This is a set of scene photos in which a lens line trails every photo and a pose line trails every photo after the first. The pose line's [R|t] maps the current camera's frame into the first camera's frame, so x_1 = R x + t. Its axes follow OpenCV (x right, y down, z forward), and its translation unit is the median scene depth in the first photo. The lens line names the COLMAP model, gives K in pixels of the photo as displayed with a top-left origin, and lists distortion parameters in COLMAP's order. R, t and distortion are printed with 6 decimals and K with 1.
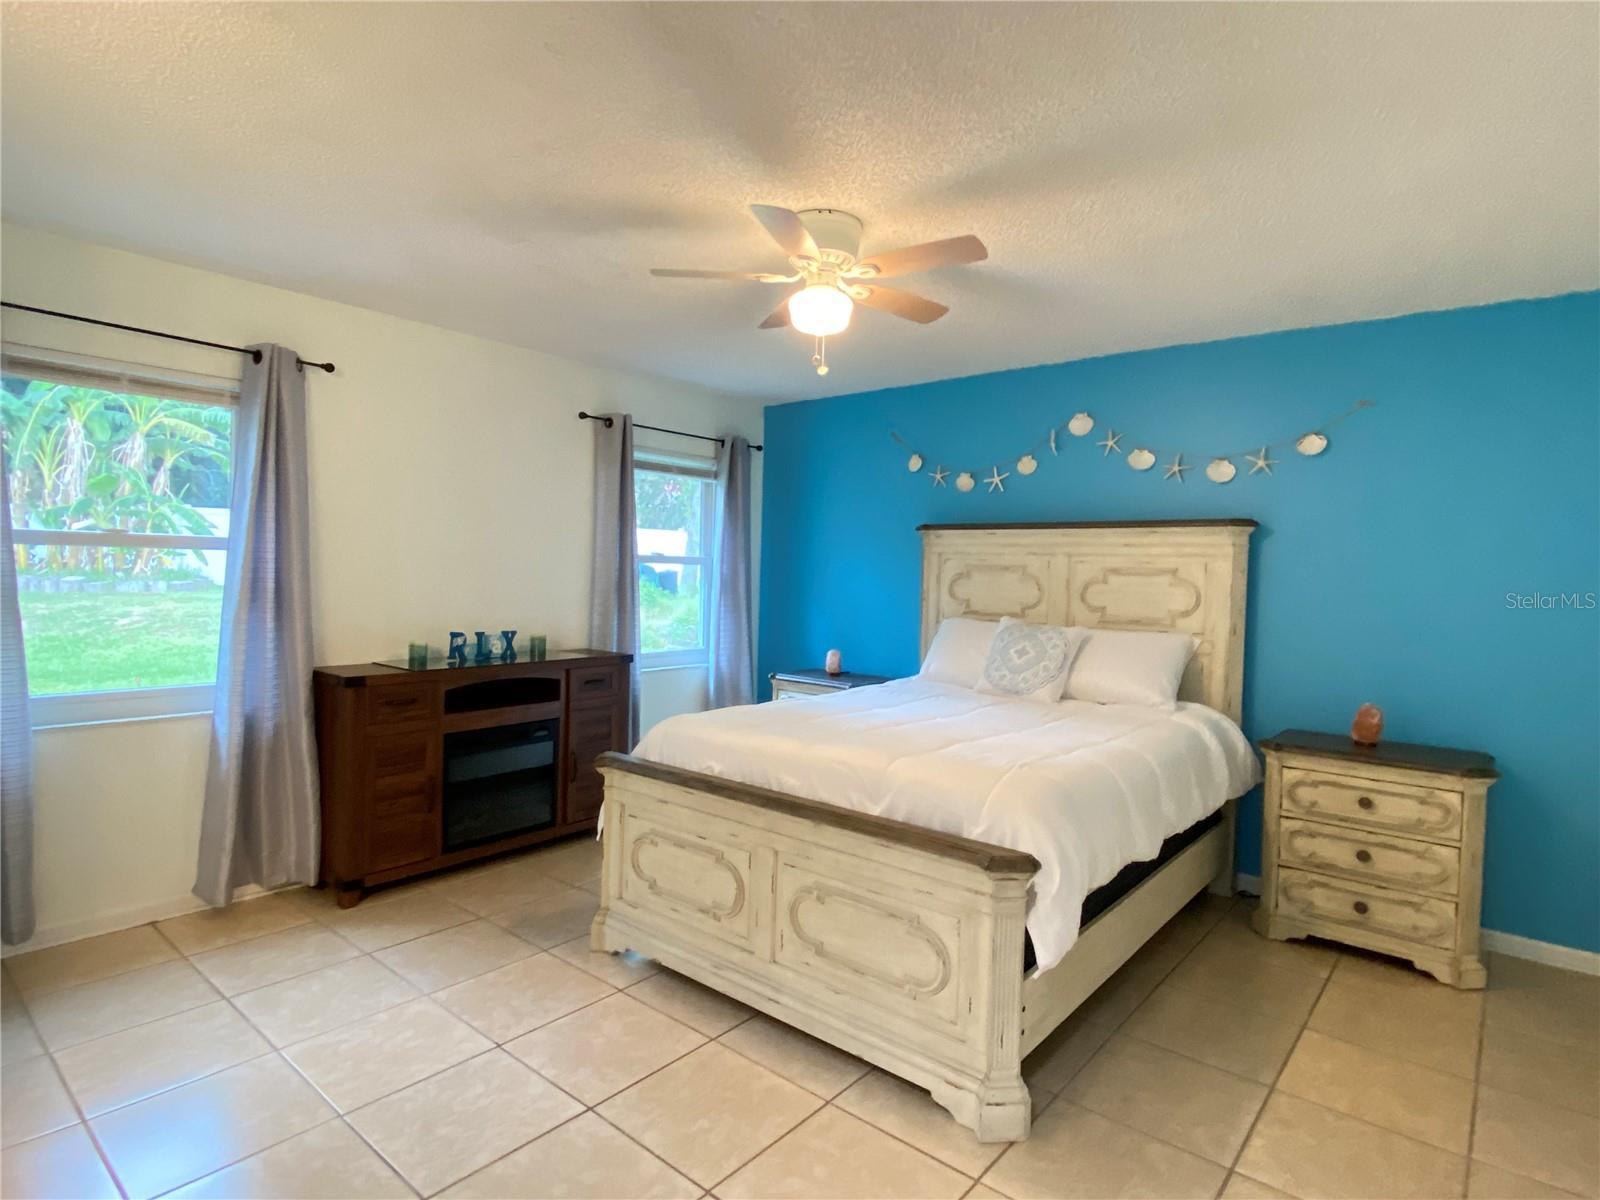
lens RADIAL K [[849.2, 0, 800.0], [0, 849.2, 600.0], [0, 0, 1]] dist [-0.000414, -0.002067]
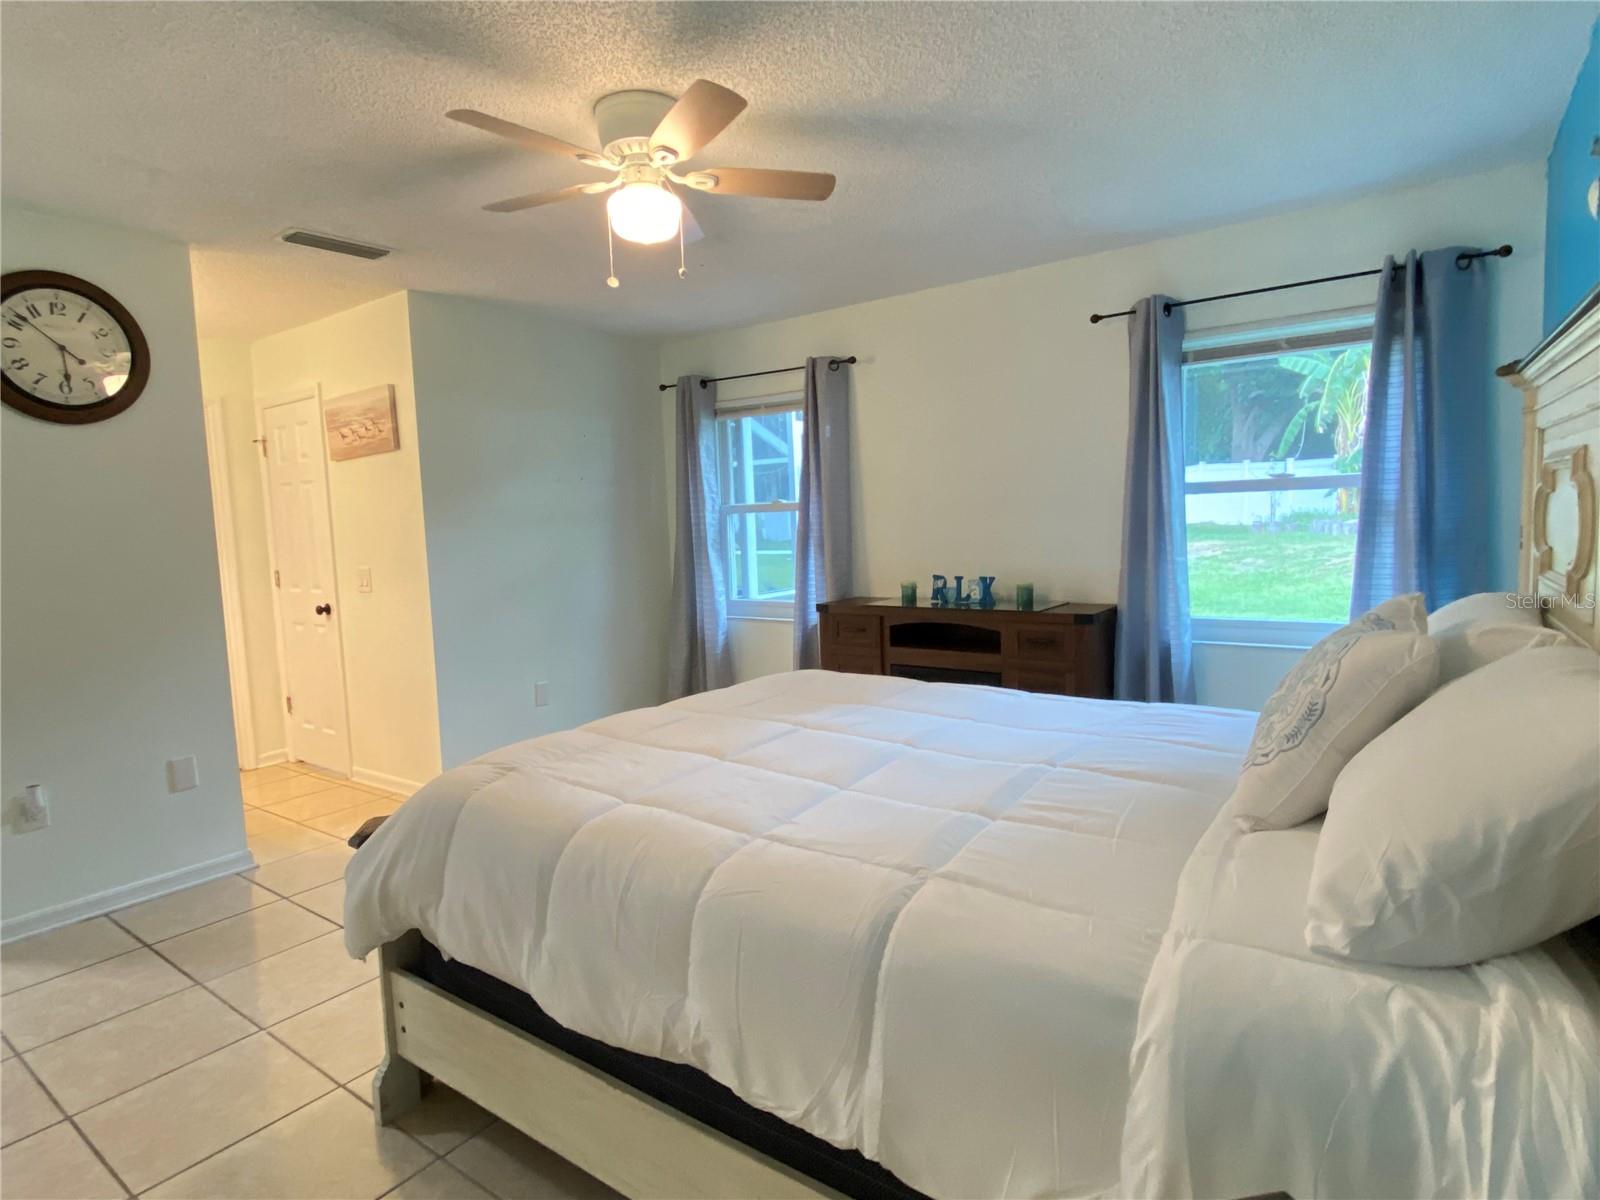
lens RADIAL K [[848.4, 0, 800.0], [0, 848.4, 600.0], [0, 0, 1]] dist [0.000327, -0.000618]
pose [[0.085335, 0.065324, -0.994209, 0.627725], [0.007169, 0.997782, 0.066174, -0.002500], [0.996327, -0.012775, 0.084678, 0.730406]]
